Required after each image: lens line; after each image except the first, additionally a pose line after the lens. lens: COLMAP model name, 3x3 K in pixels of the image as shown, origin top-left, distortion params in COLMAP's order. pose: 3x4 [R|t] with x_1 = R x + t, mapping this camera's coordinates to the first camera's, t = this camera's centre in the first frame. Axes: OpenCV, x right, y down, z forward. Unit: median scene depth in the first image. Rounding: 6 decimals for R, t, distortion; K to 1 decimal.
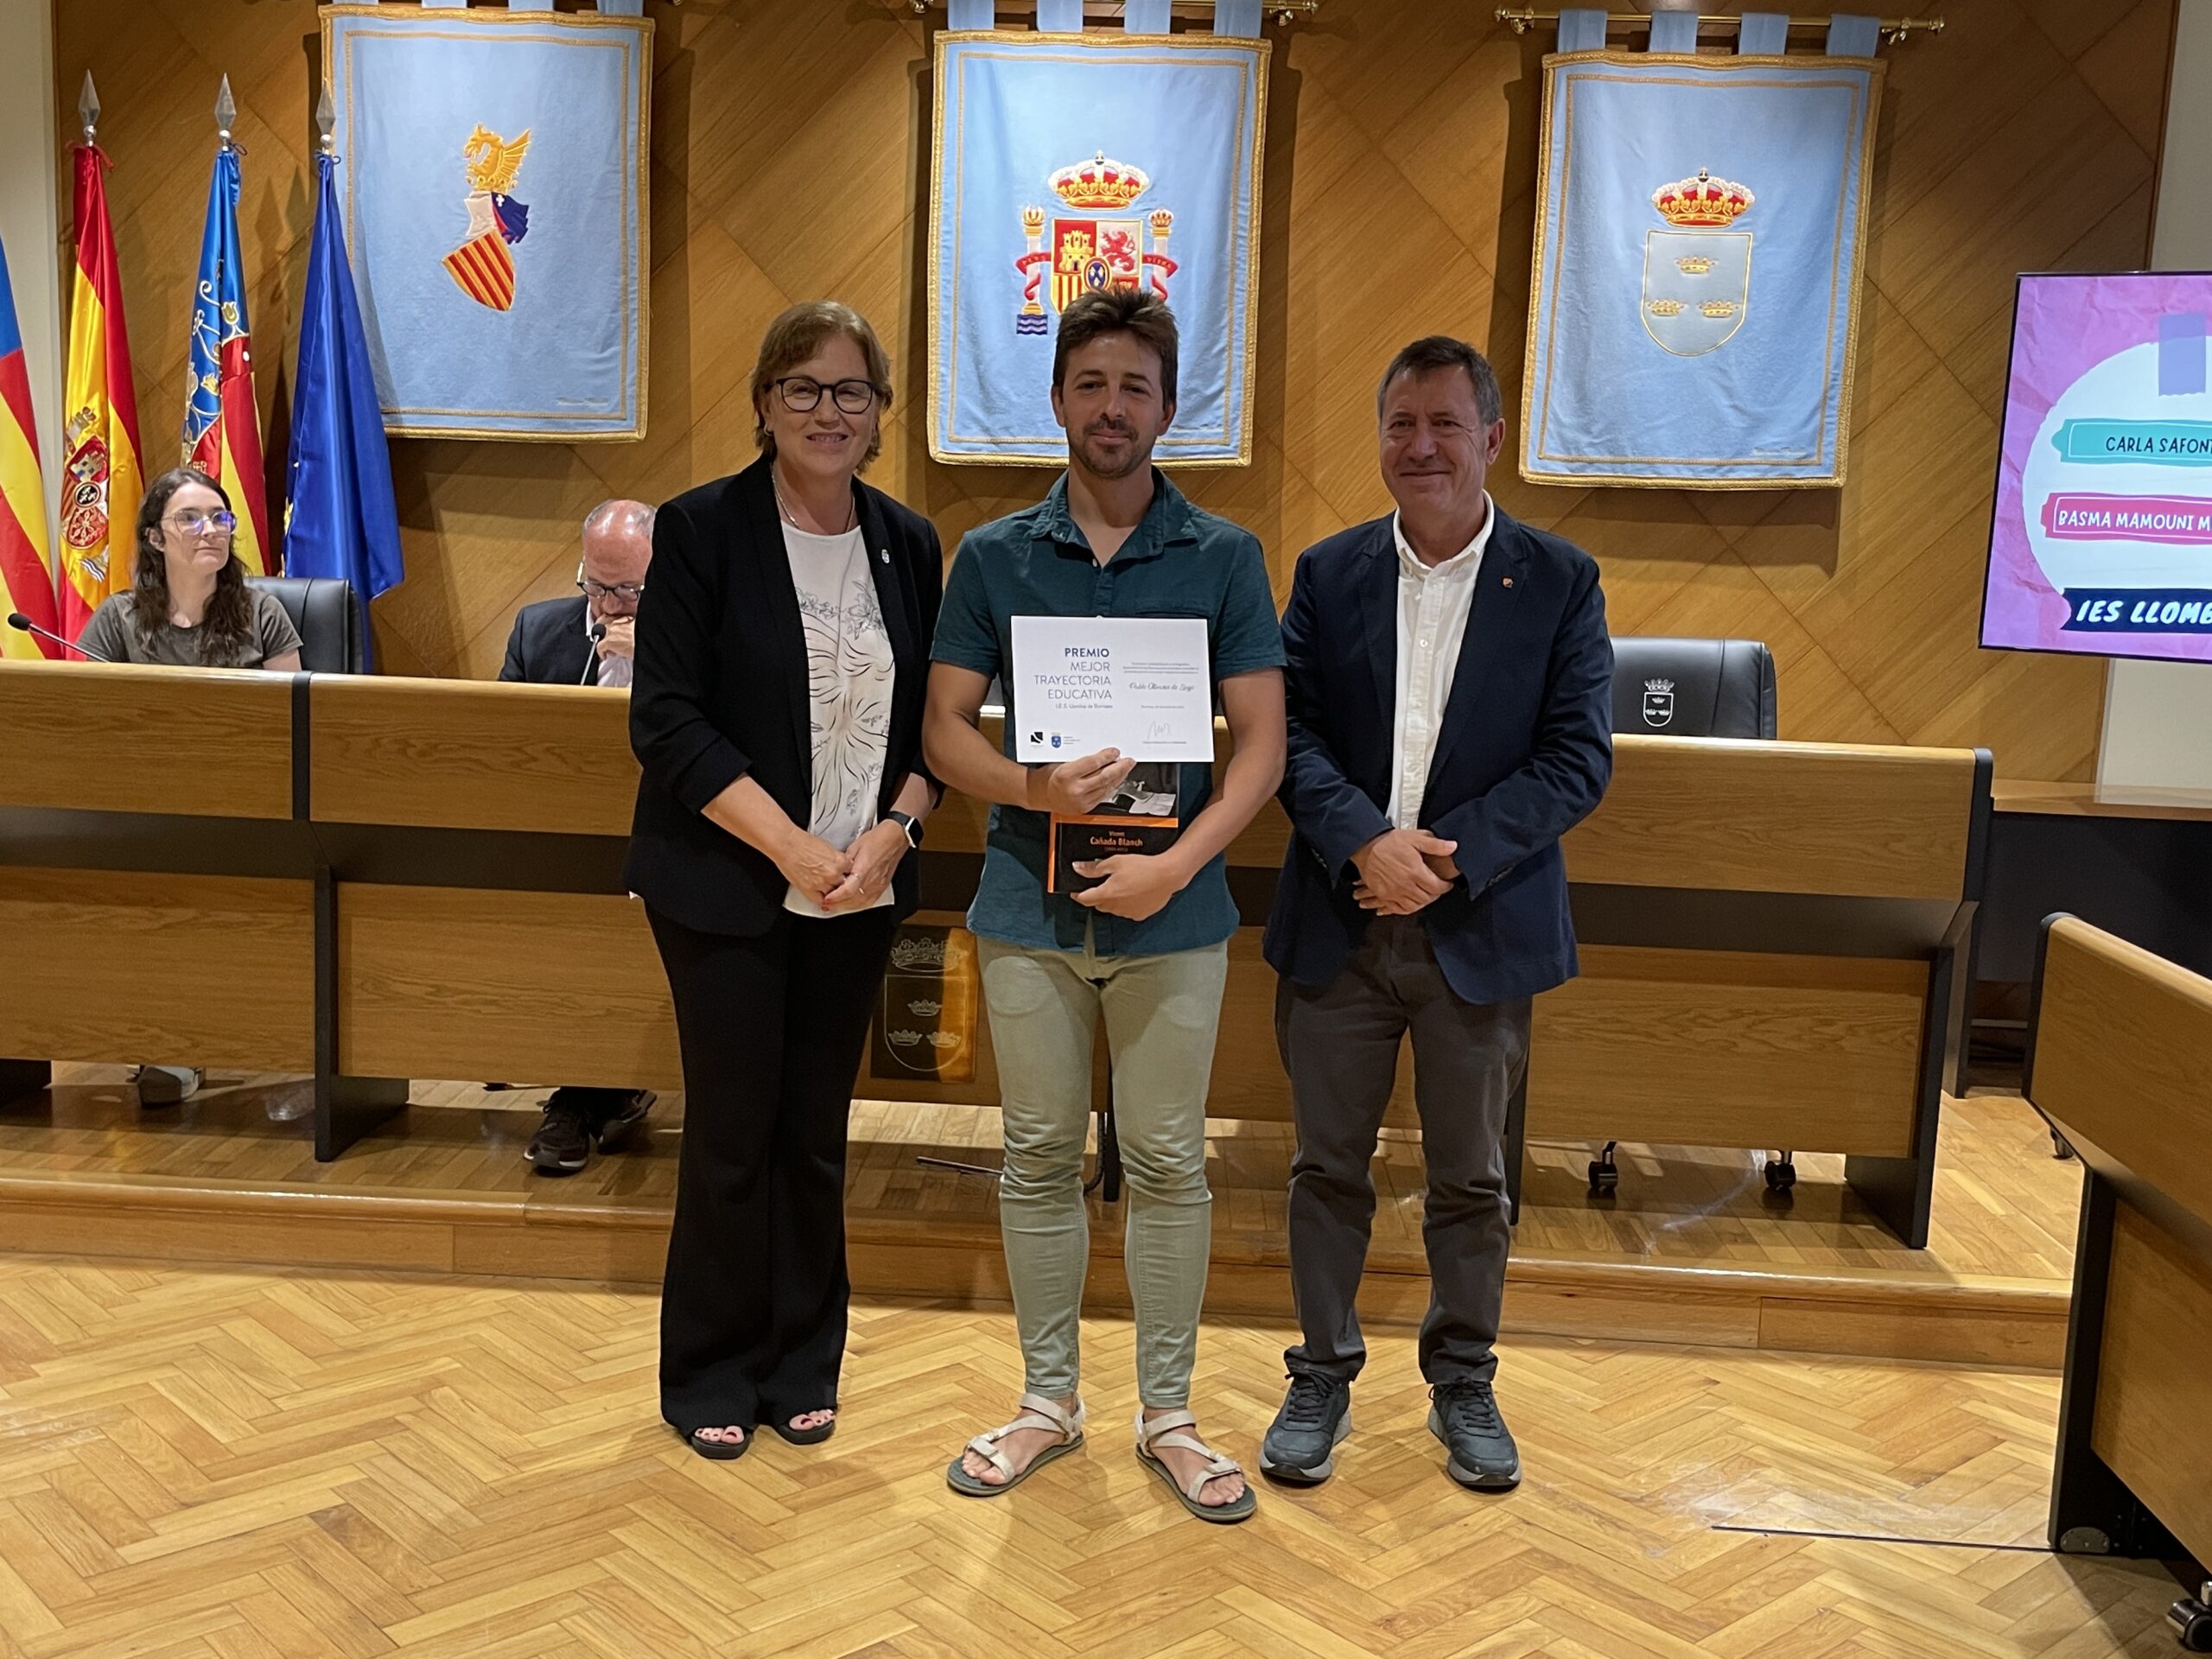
lens RADIAL K [[2208.8, 0, 1106.0], [0, 2208.8, 829.5], [0, 0, 1]] dist [0.103790, -0.159053]
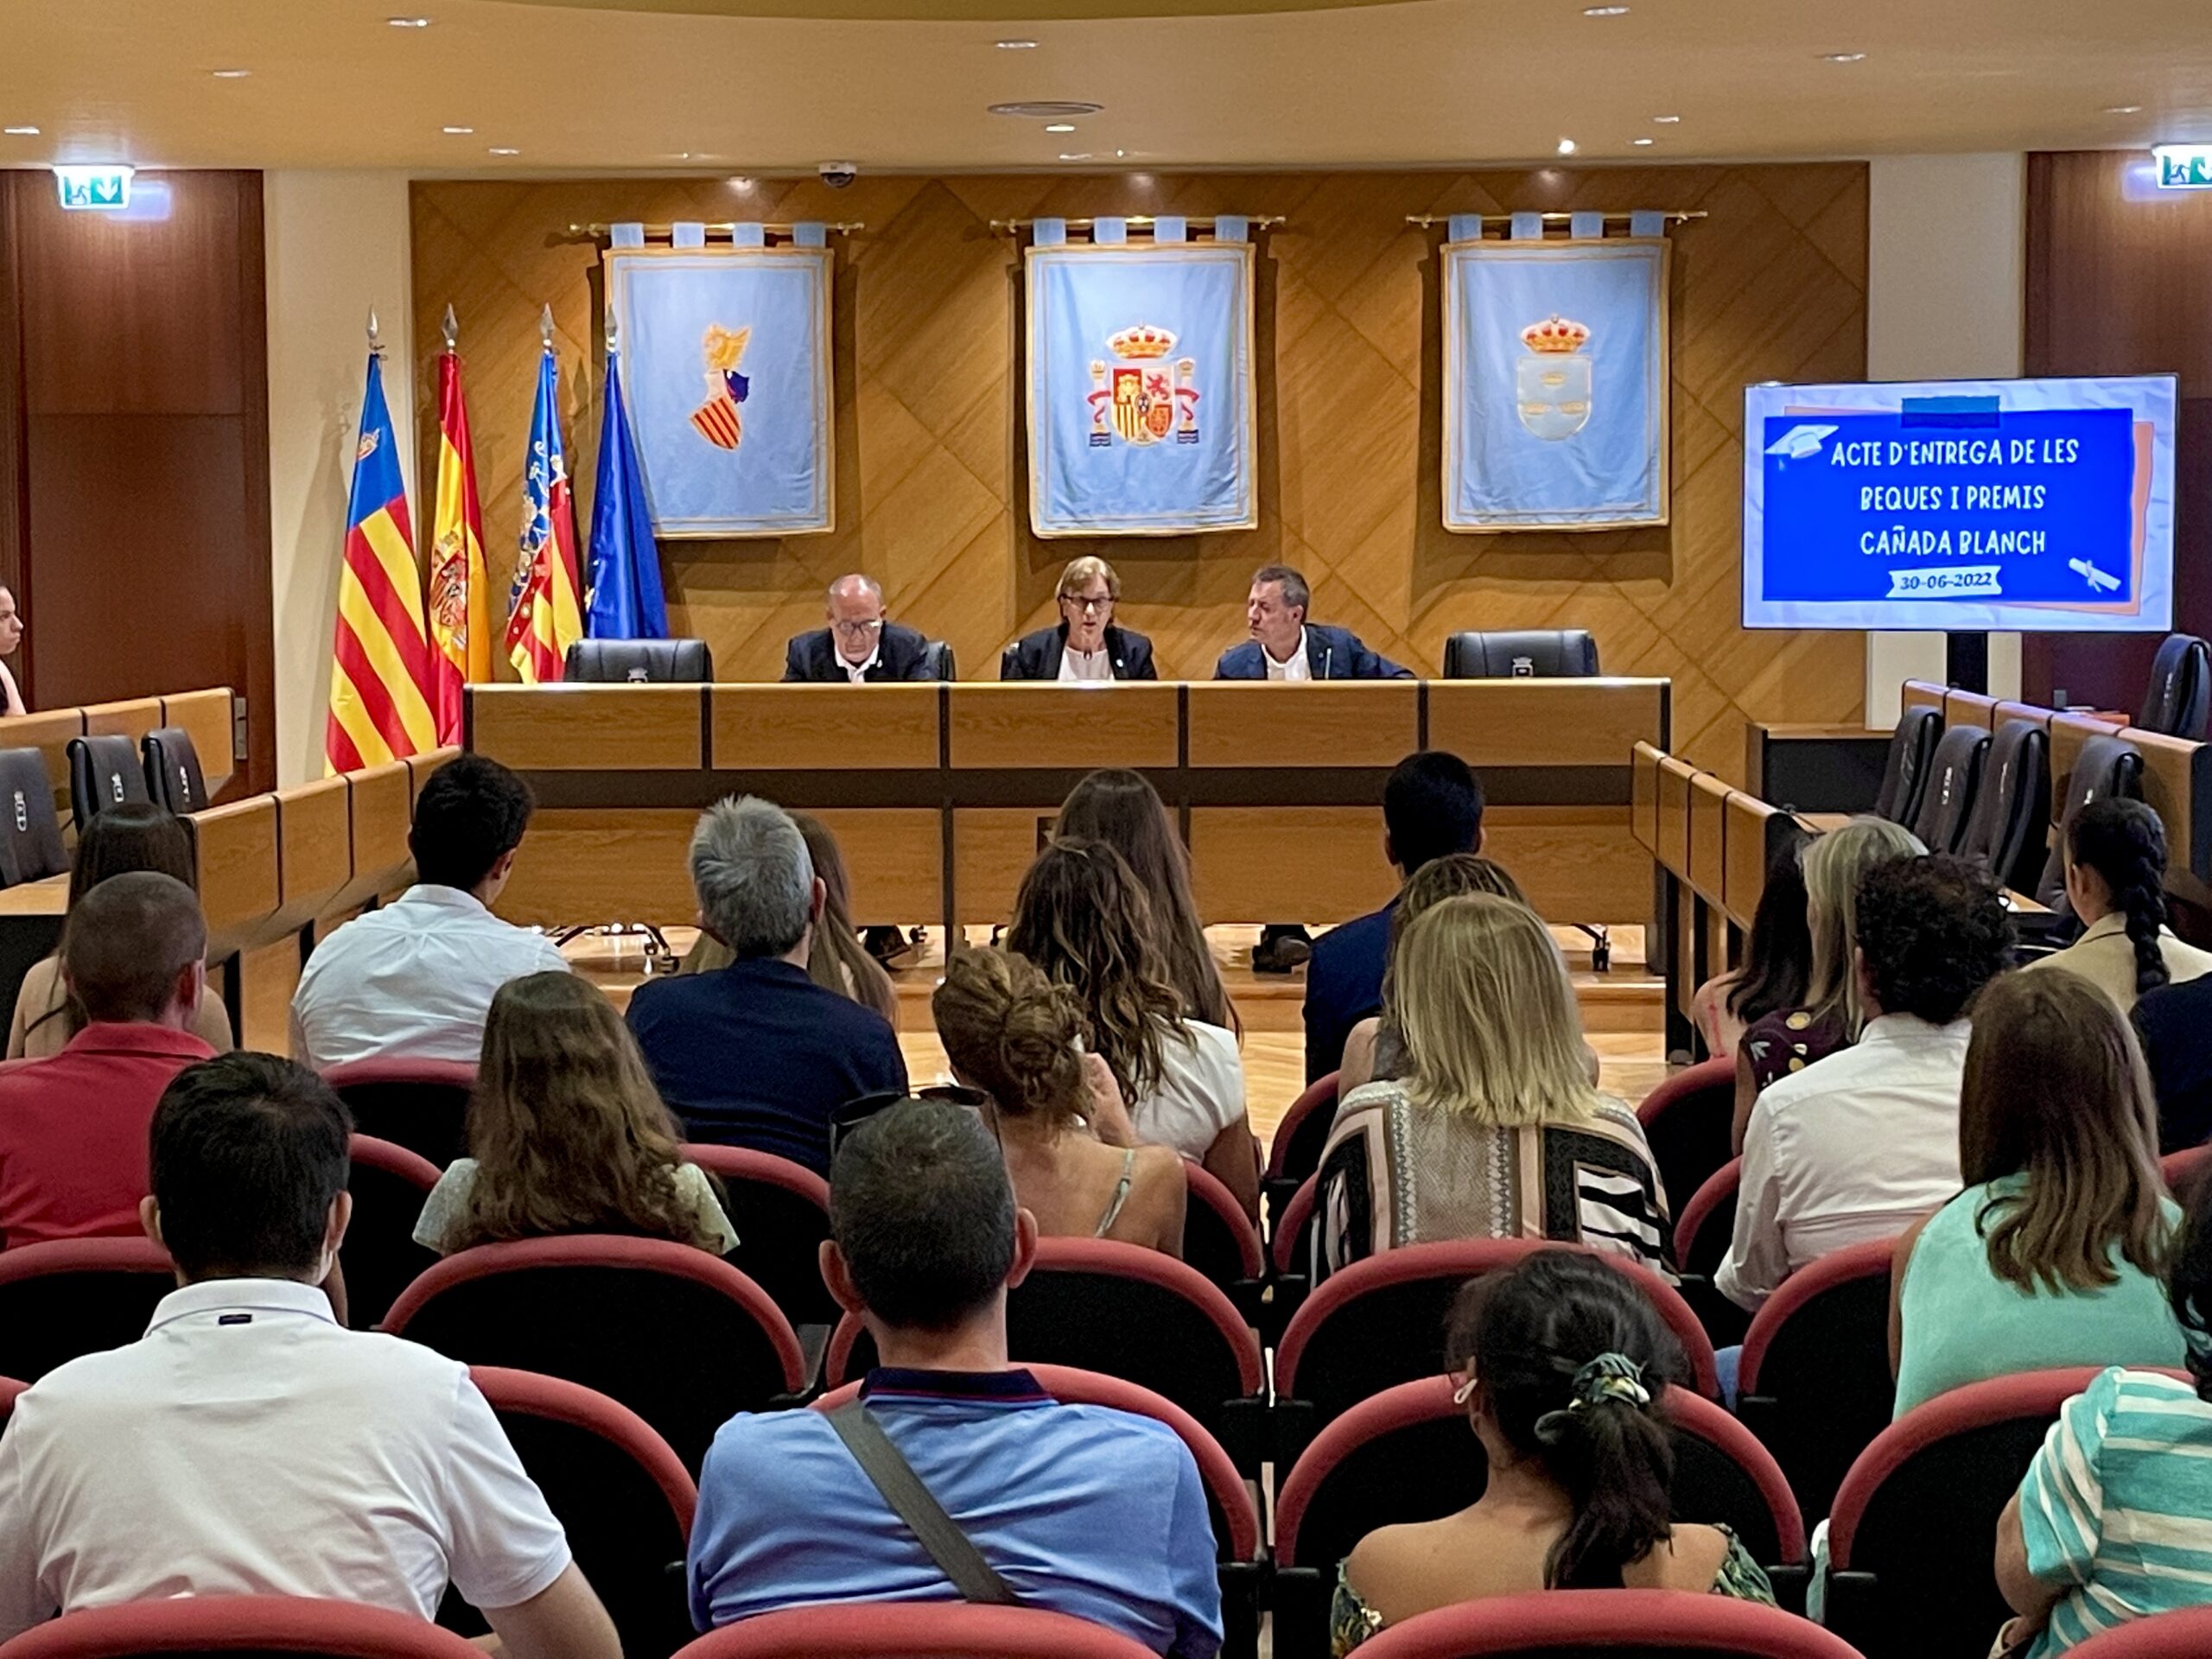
lens RADIAL K [[3993.8, 0, 1106.0], [0, 3993.8, 829.5], [0, 0, 1]] dist [0.137605, 0.052092]
pose [[0.998783, -0.049209, -0.003207, -0.034111], [0.048860, 0.996307, -0.070602, 0.209944], [0.006669, 0.070359, 0.997499, -1.586833]]
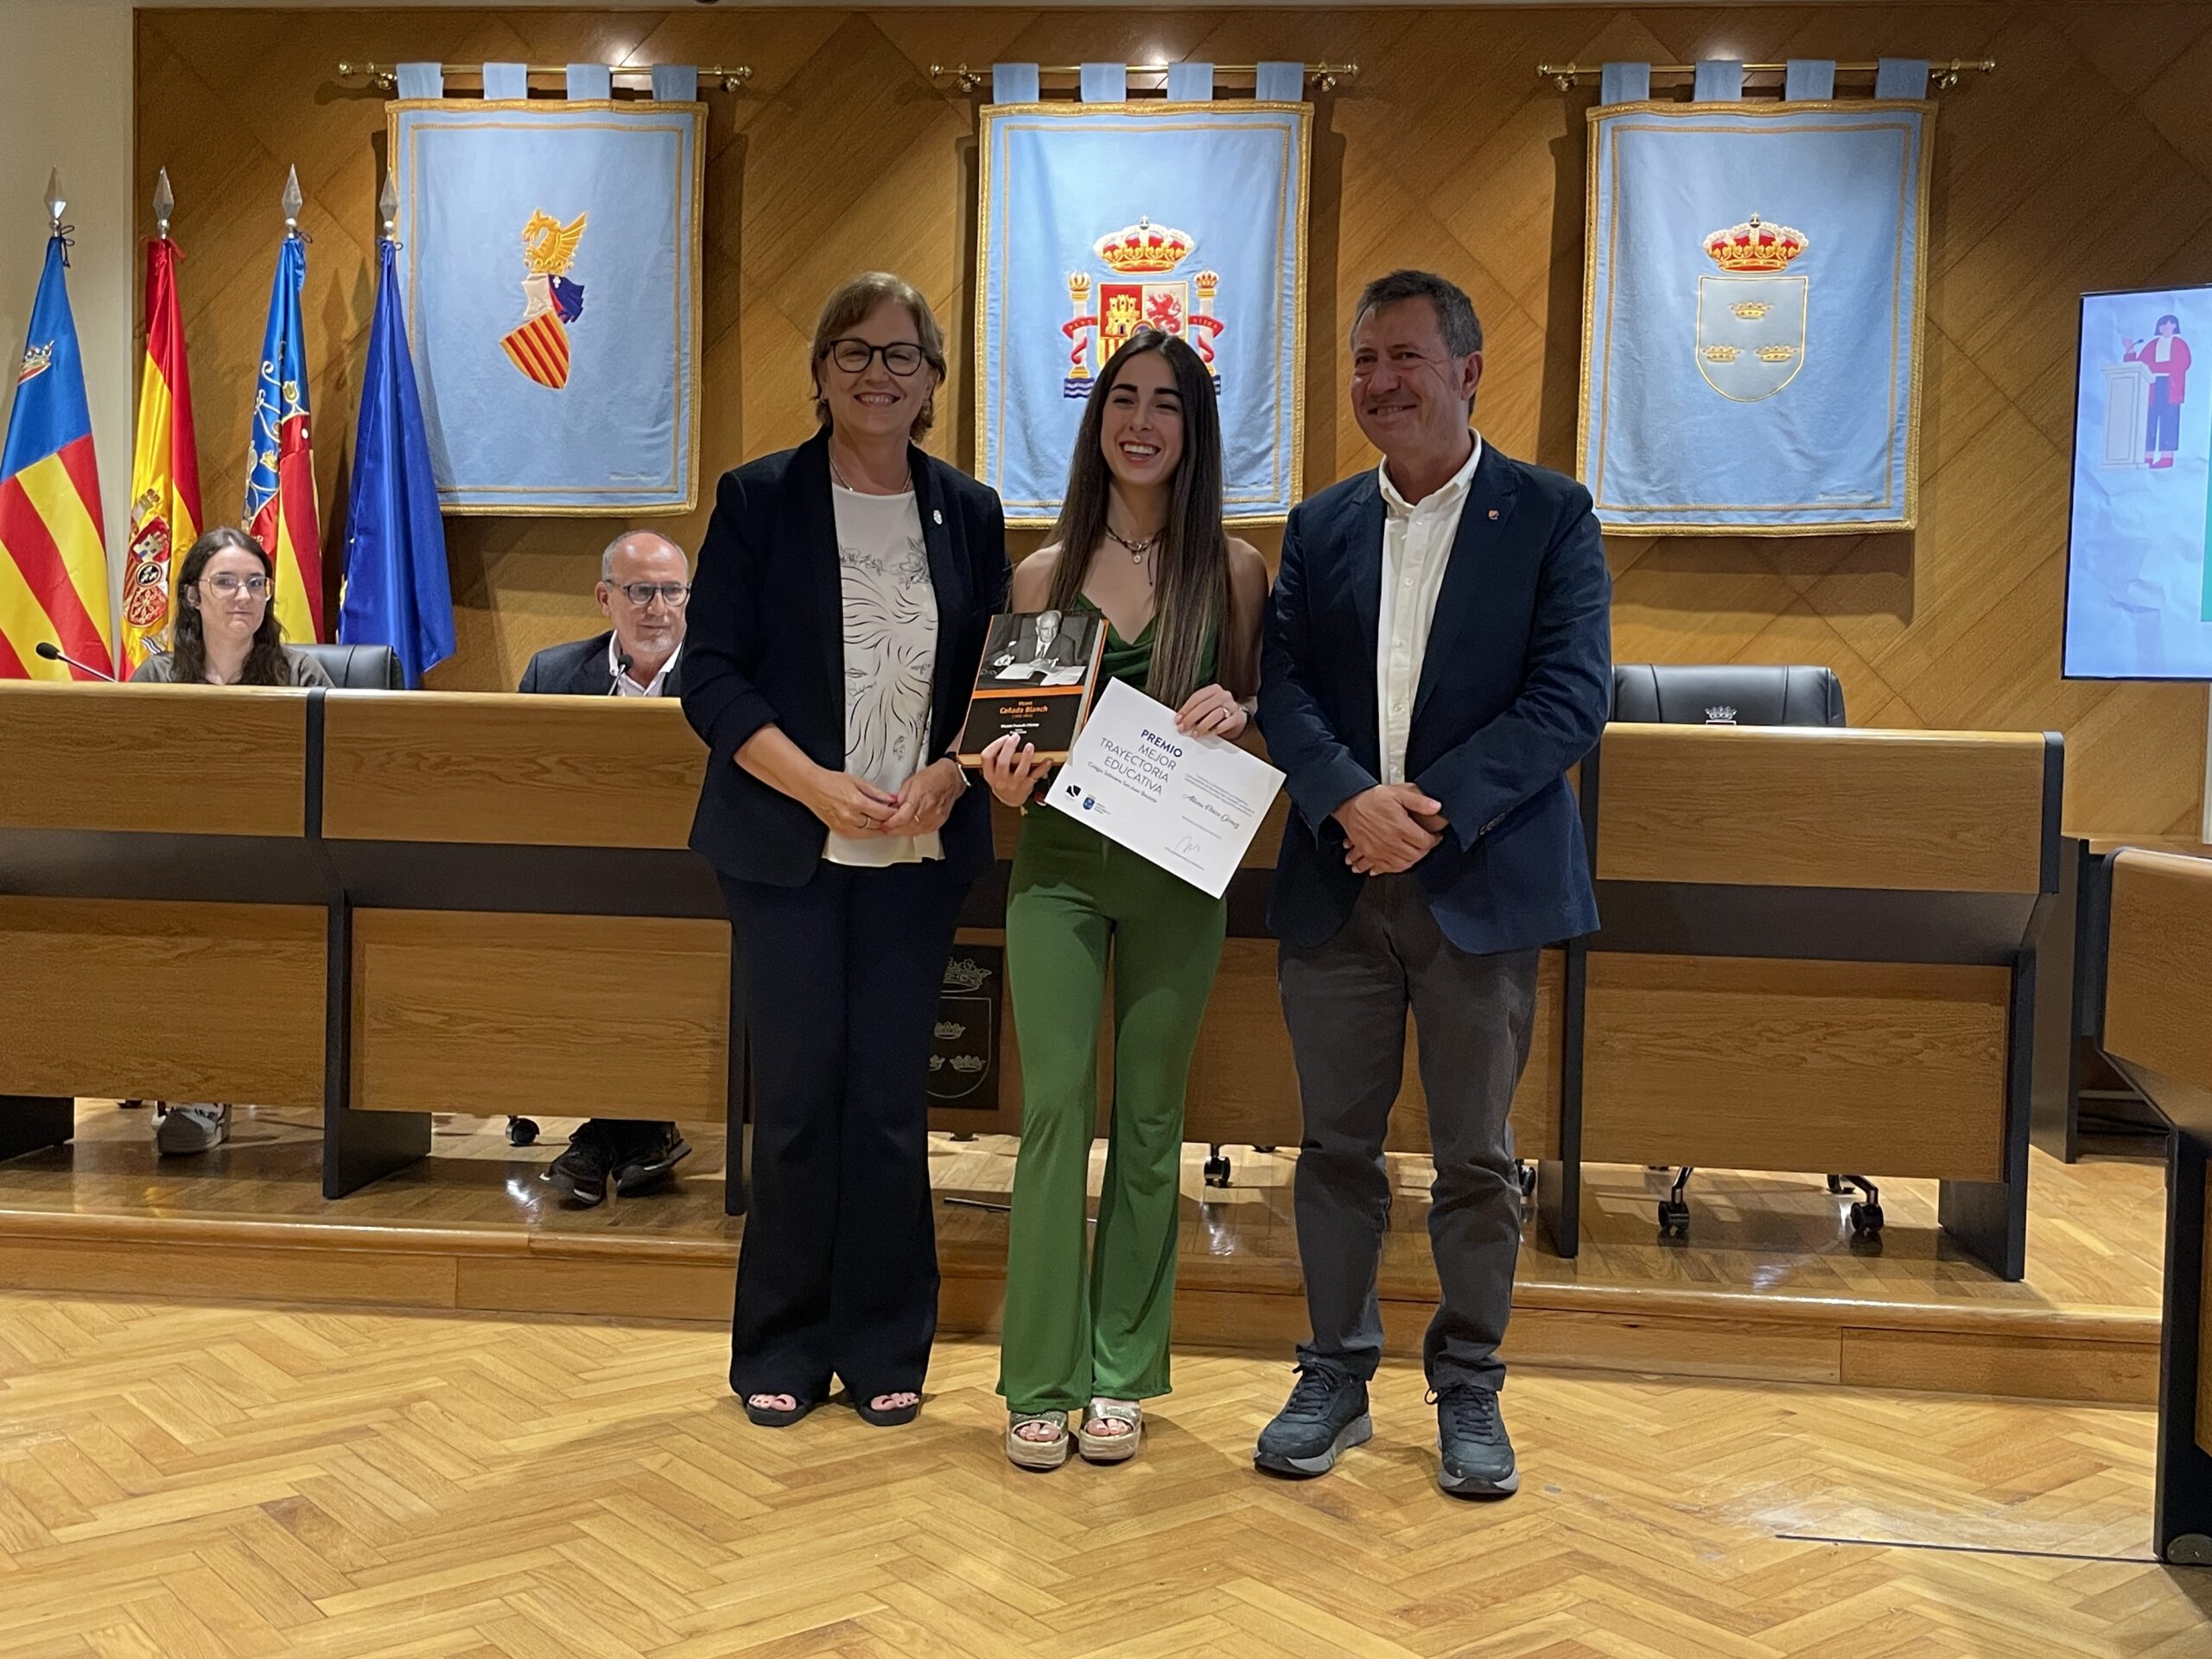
lens RADIAL K [[2212.8, 0, 1116.7], [0, 2212.8, 817.3], [0, 0, 1]] dist [0.100878, -0.147527]
pose [[0.998525, -0.013483, -0.052586, 0.033954], [0.007851, 0.994349, -0.105872, 0.071360], [0.053716, 0.105303, 0.992988, 0.030337]]
